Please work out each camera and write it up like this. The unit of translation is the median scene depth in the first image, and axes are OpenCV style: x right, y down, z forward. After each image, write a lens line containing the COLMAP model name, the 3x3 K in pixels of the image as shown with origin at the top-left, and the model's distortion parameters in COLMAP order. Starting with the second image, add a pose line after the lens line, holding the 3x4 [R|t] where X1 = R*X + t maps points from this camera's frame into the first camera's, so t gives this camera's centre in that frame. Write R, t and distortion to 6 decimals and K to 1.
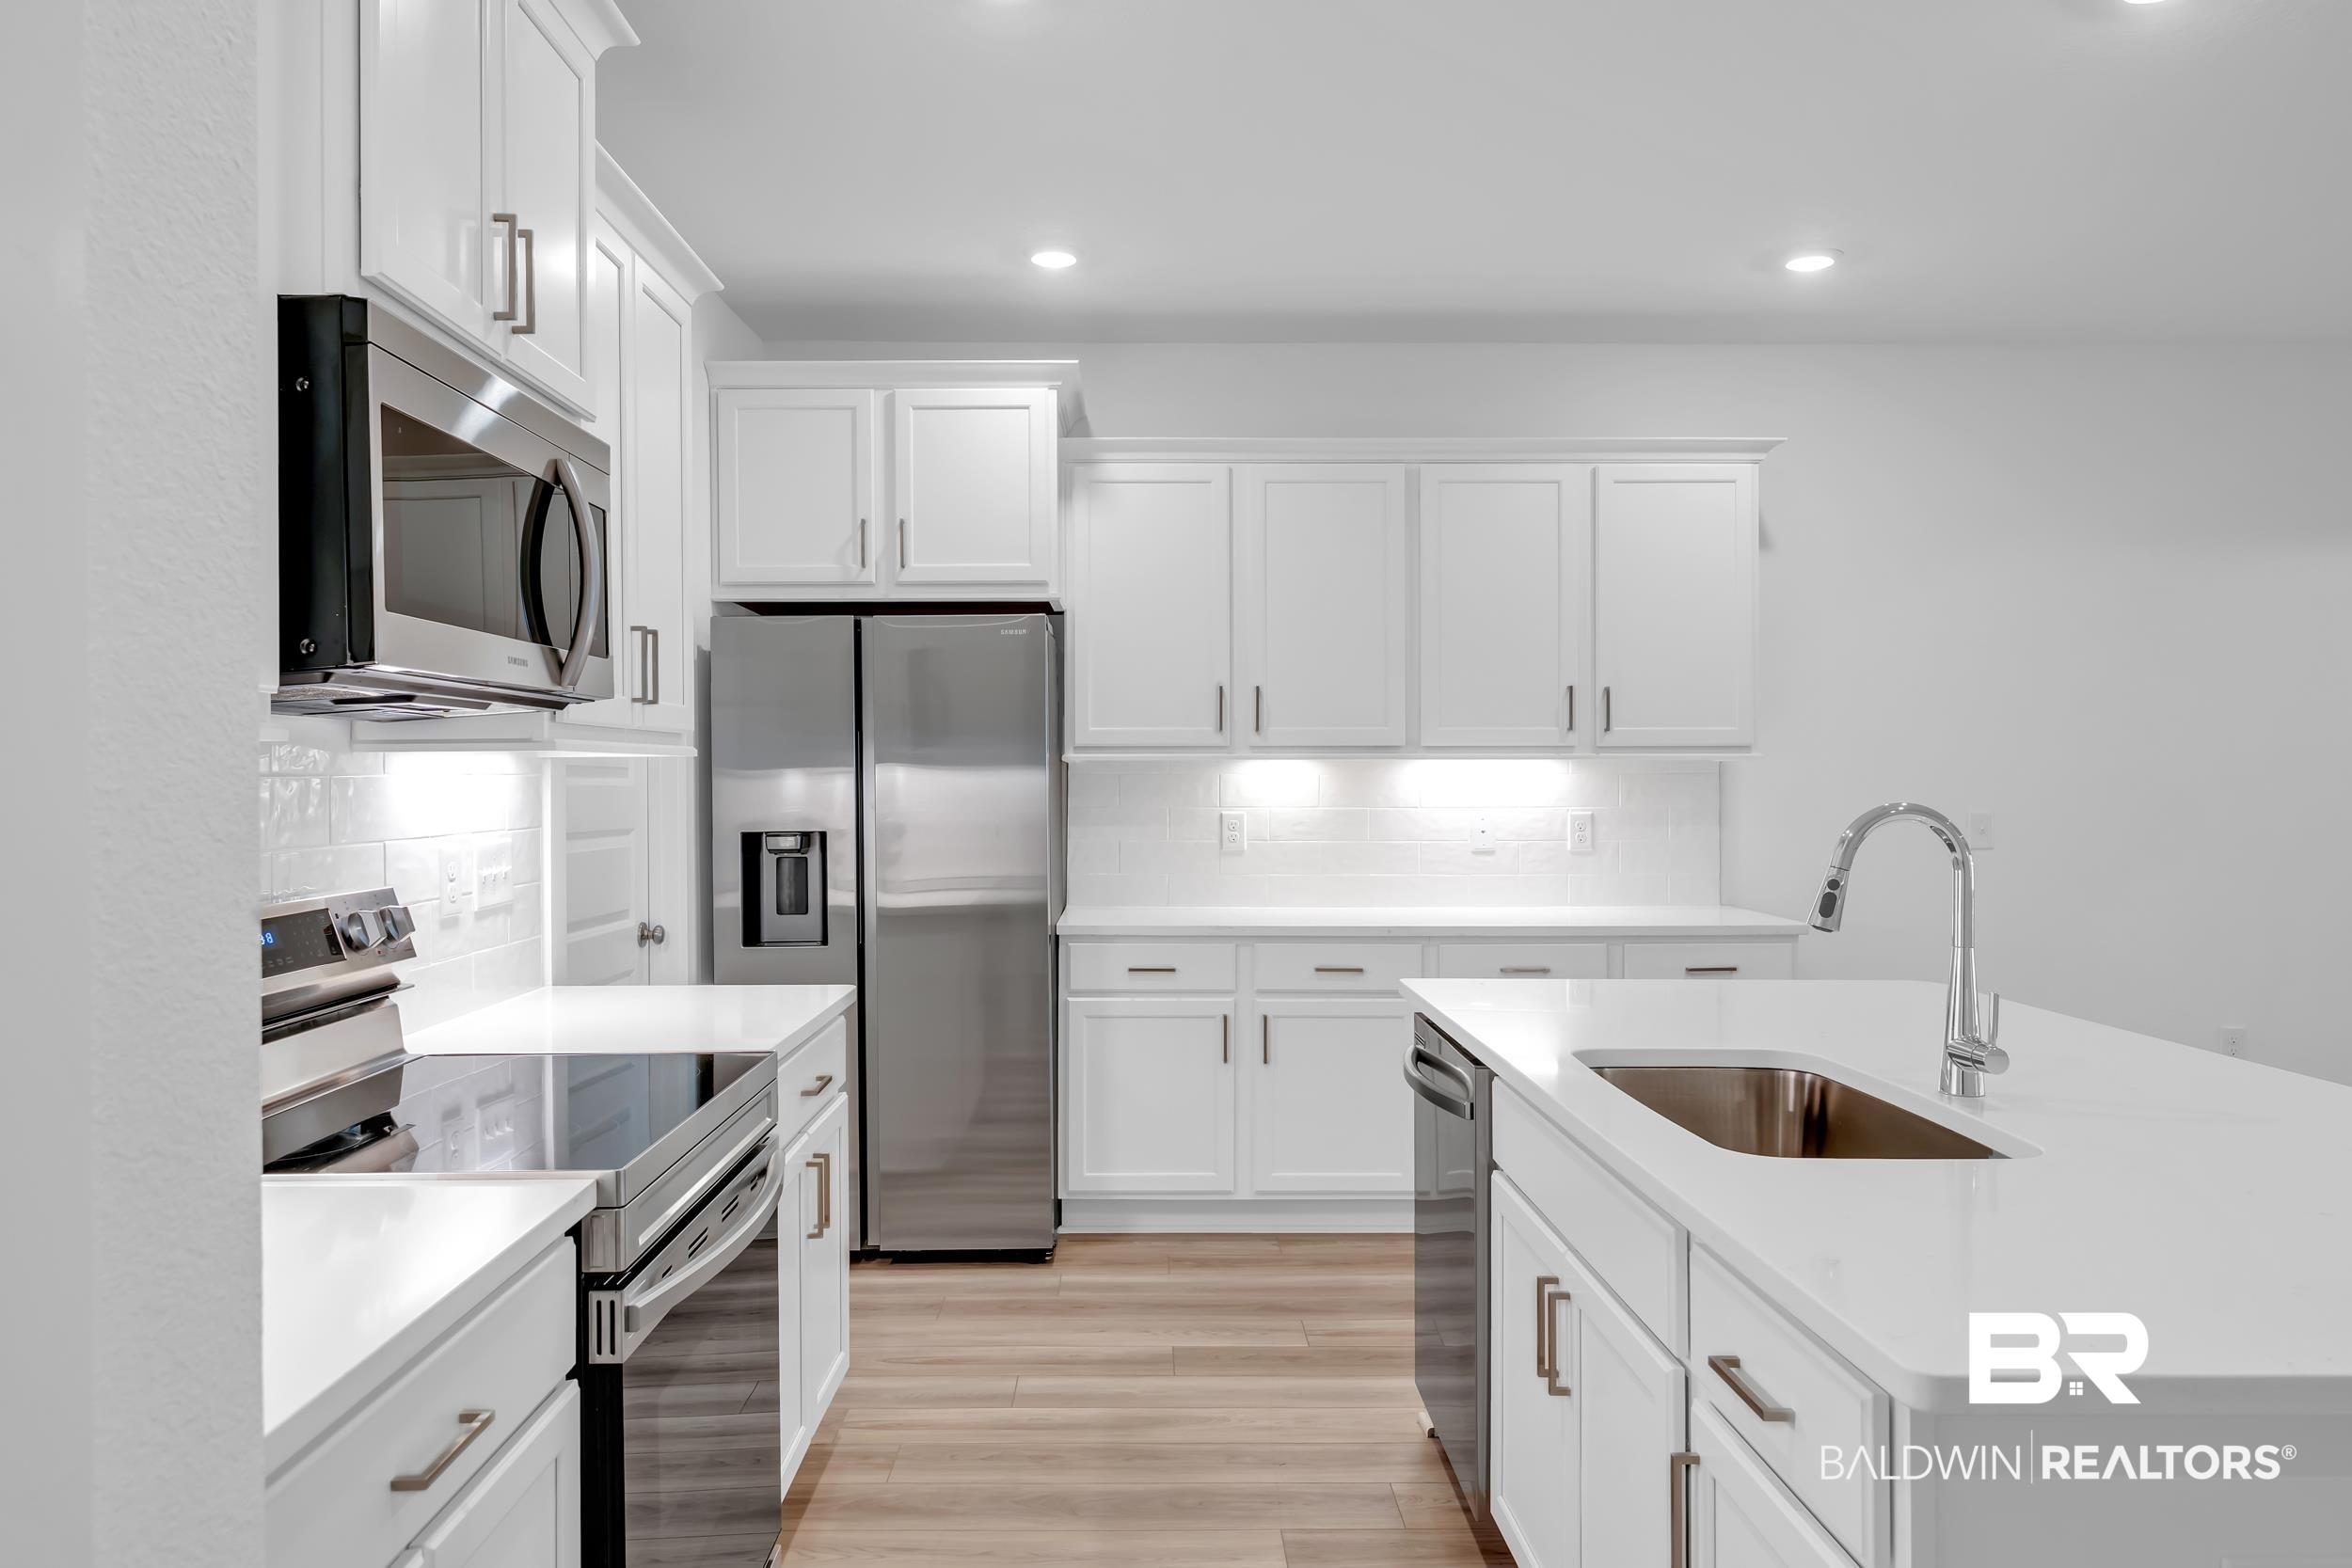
lens RADIAL K [[1585.7, 0, 1146.3], [0, 1585.7, 783.7], [0, 0, 1]] dist [-0.002347, -0.000520]
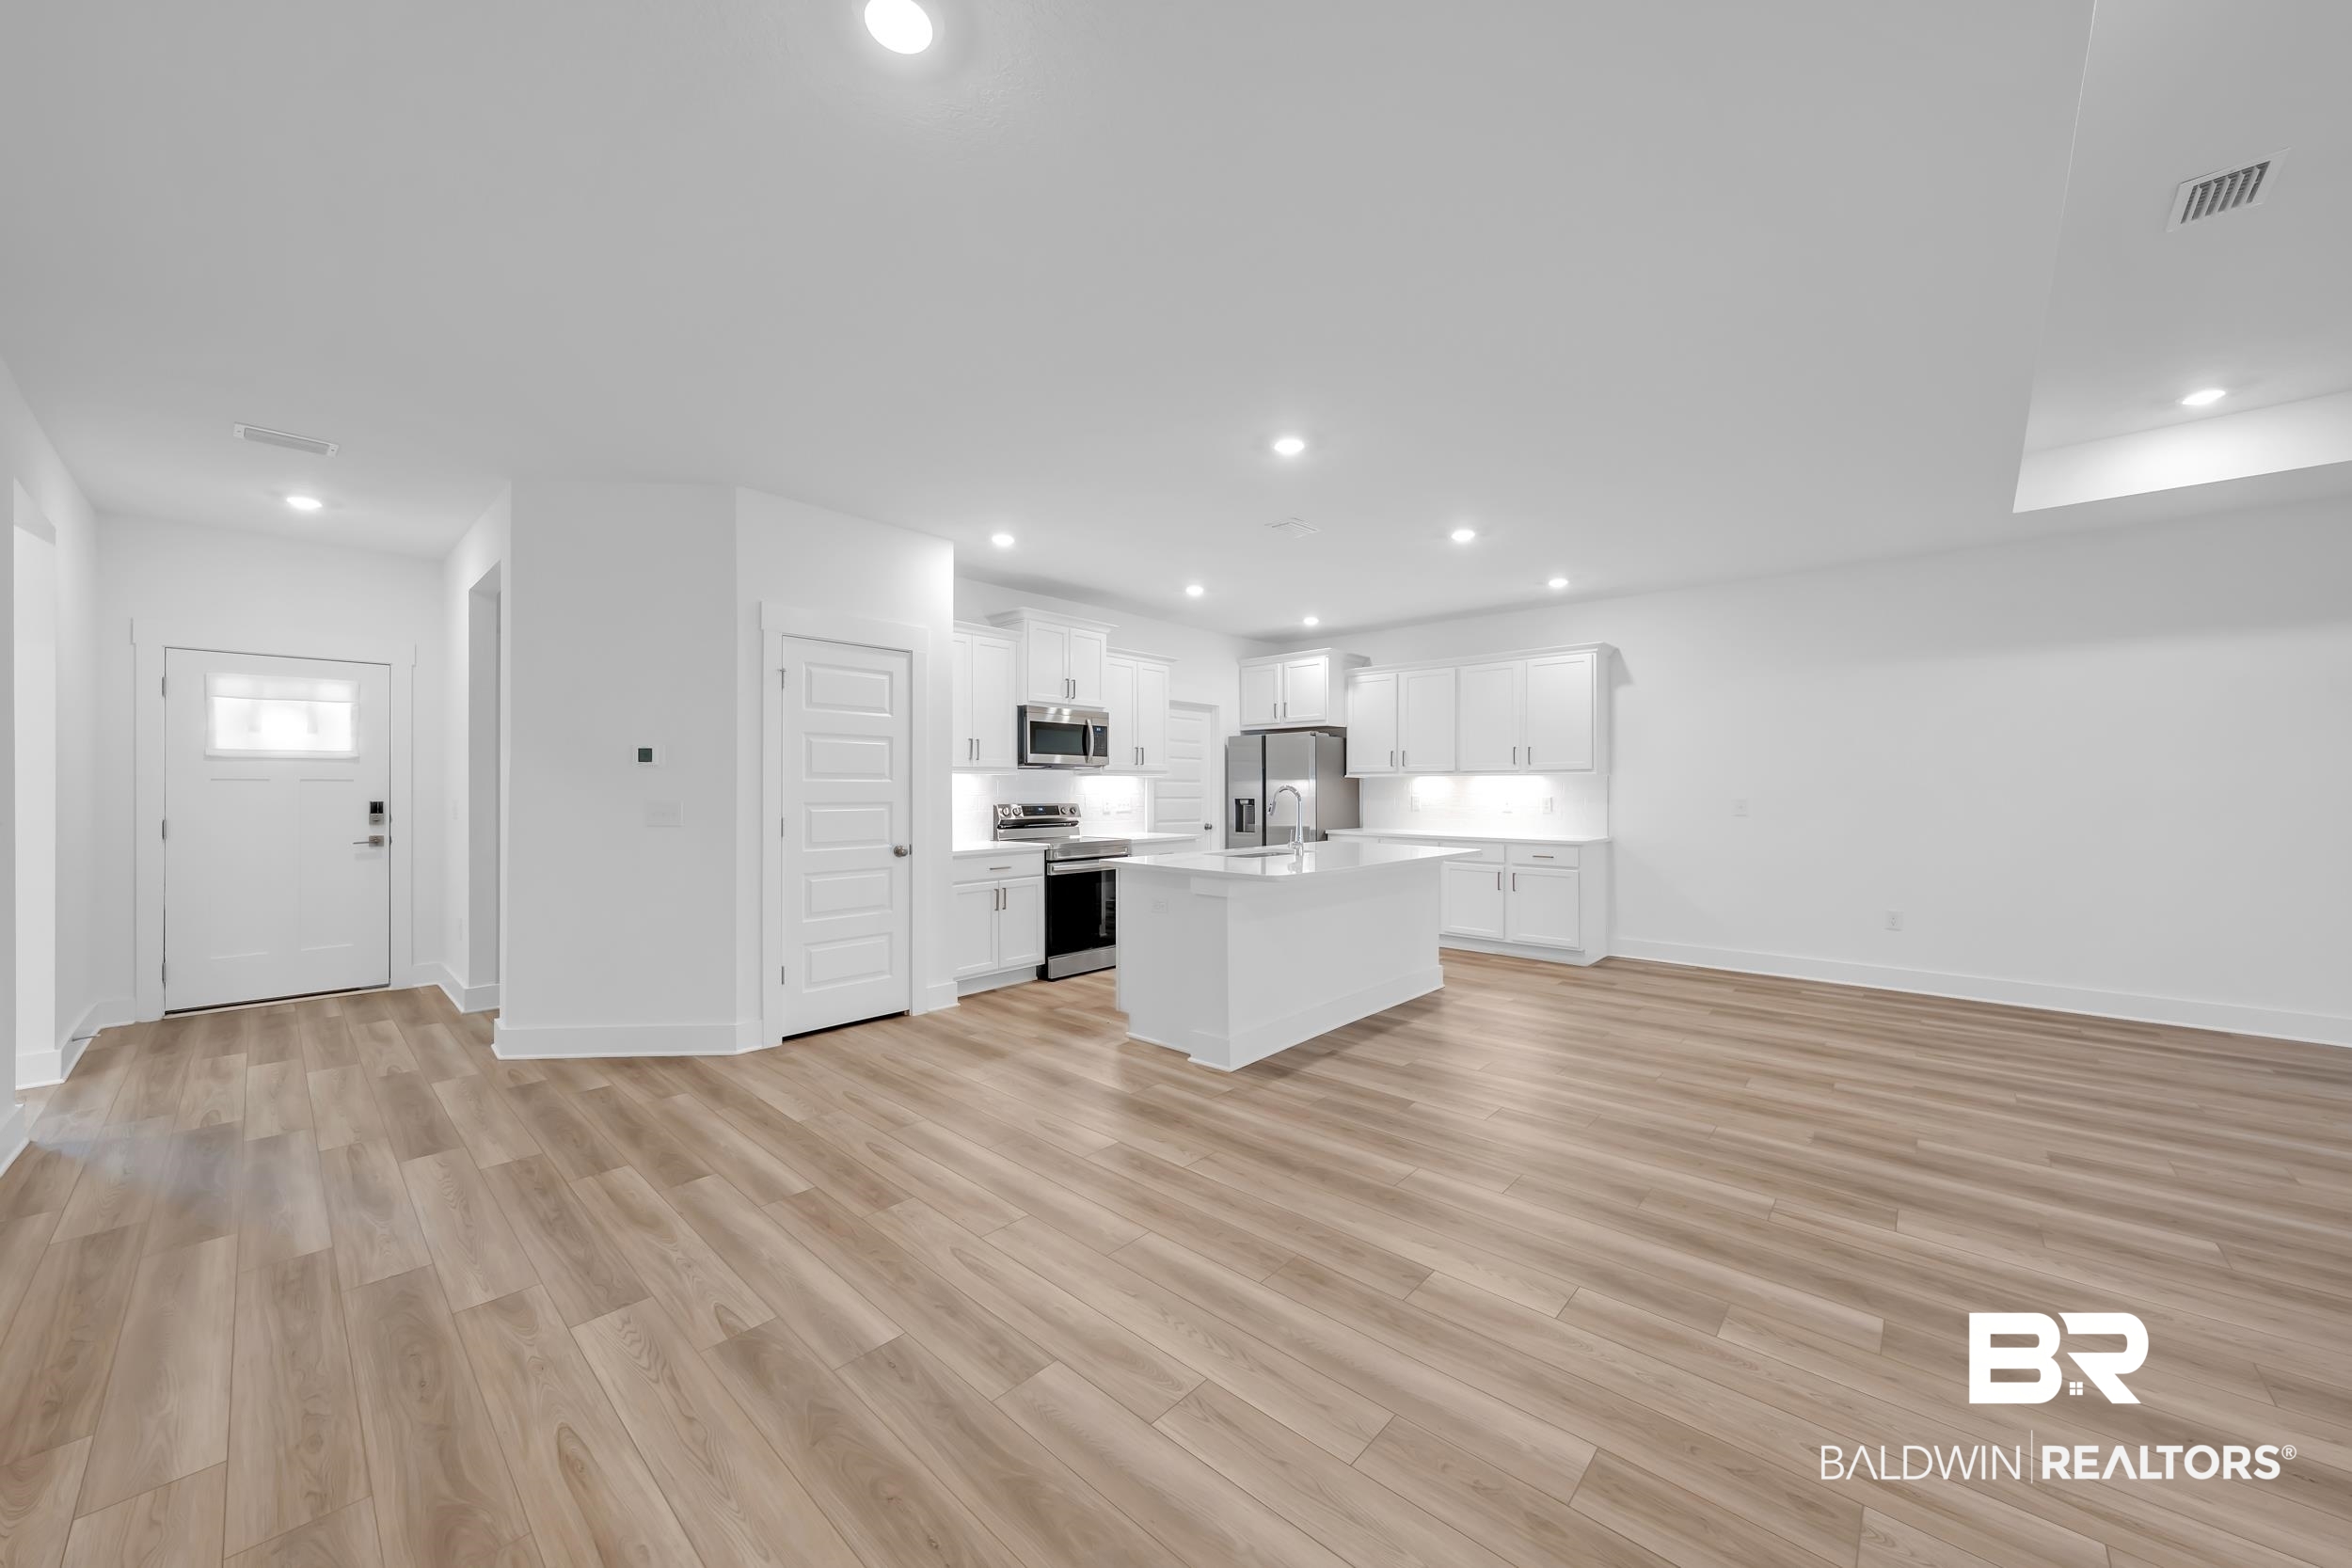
lens RADIAL K [[844.6, 0, 1180.5], [0, 844.6, 783.1], [0, 0, 1]] dist [0.001618, 0.000095]
pose [[0.736500, -0.002488, -0.676432, 0.854565], [-0.005228, 0.999942, -0.009369, 0.013851], [0.676417, 0.010437, 0.736445, -0.408509]]
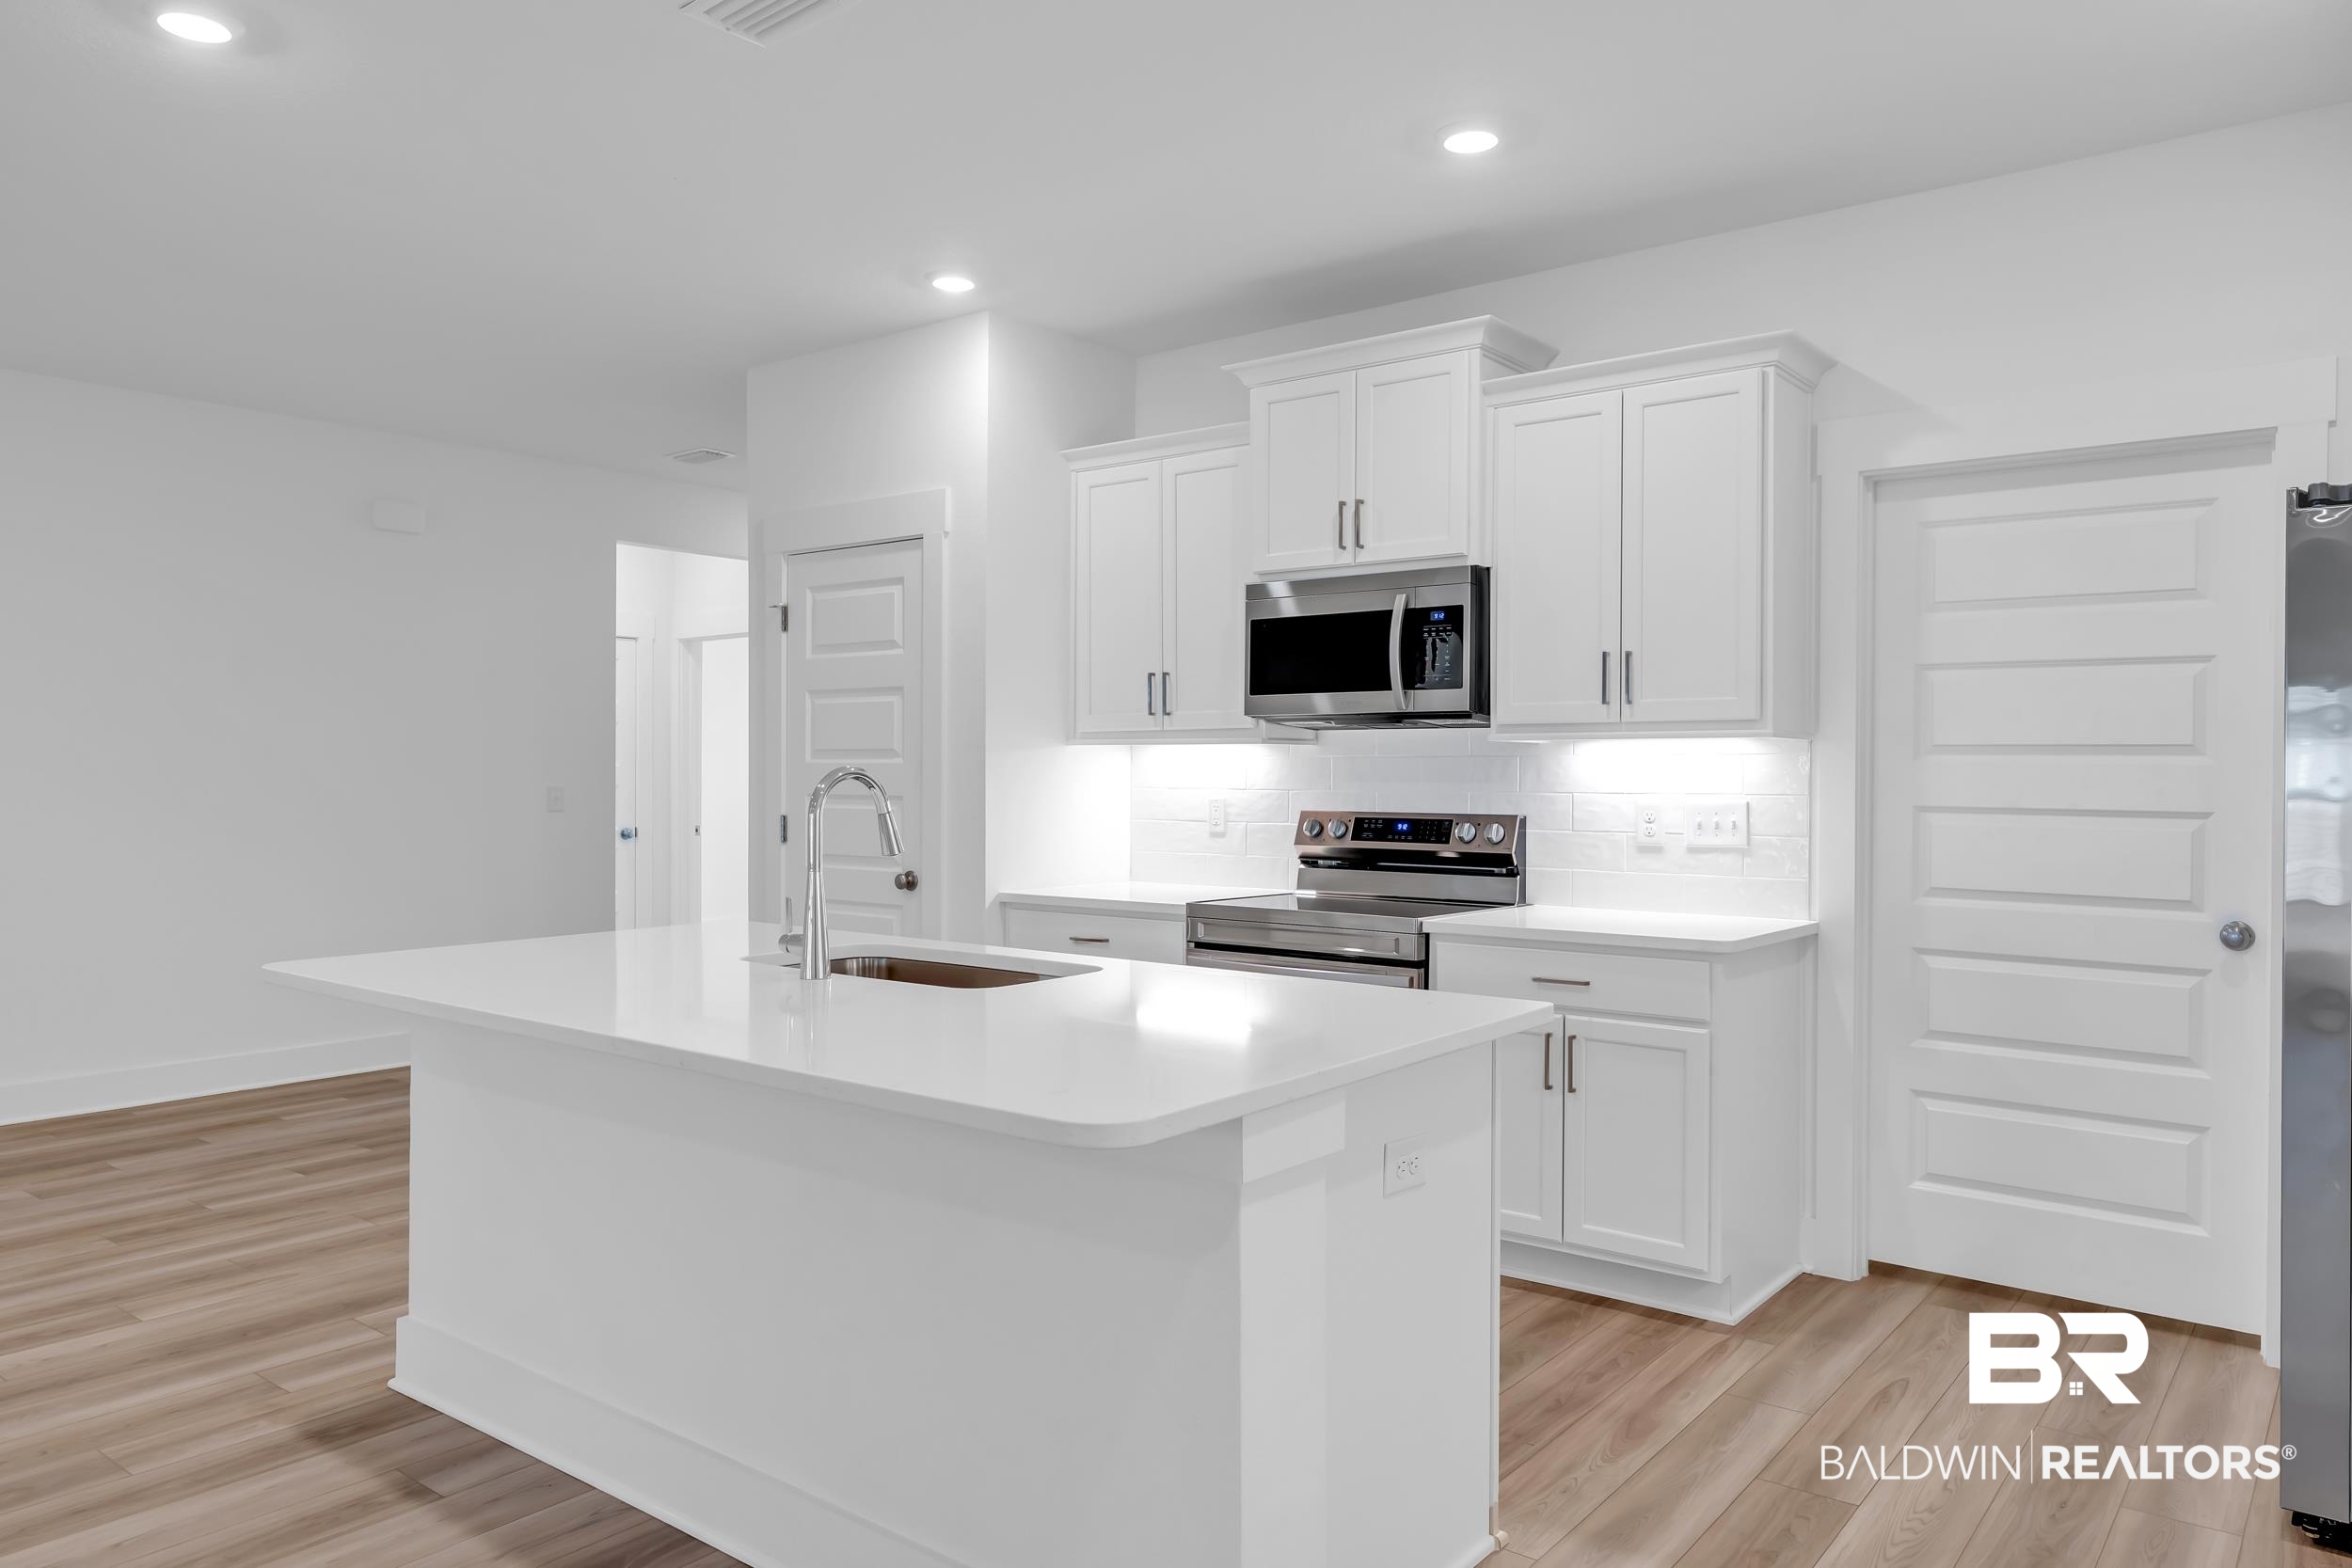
lens RADIAL K [[1570.0, 0, 1180.4], [0, 1570.0, 776.6], [0, 0, 1]] dist [0.004073, 0.001589]
pose [[-0.621418, 0.002573, -0.783475, 0.660447], [-0.006110, 0.999948, 0.008129, 0.003724], [0.783455, 0.009839, -0.621370, 0.996057]]
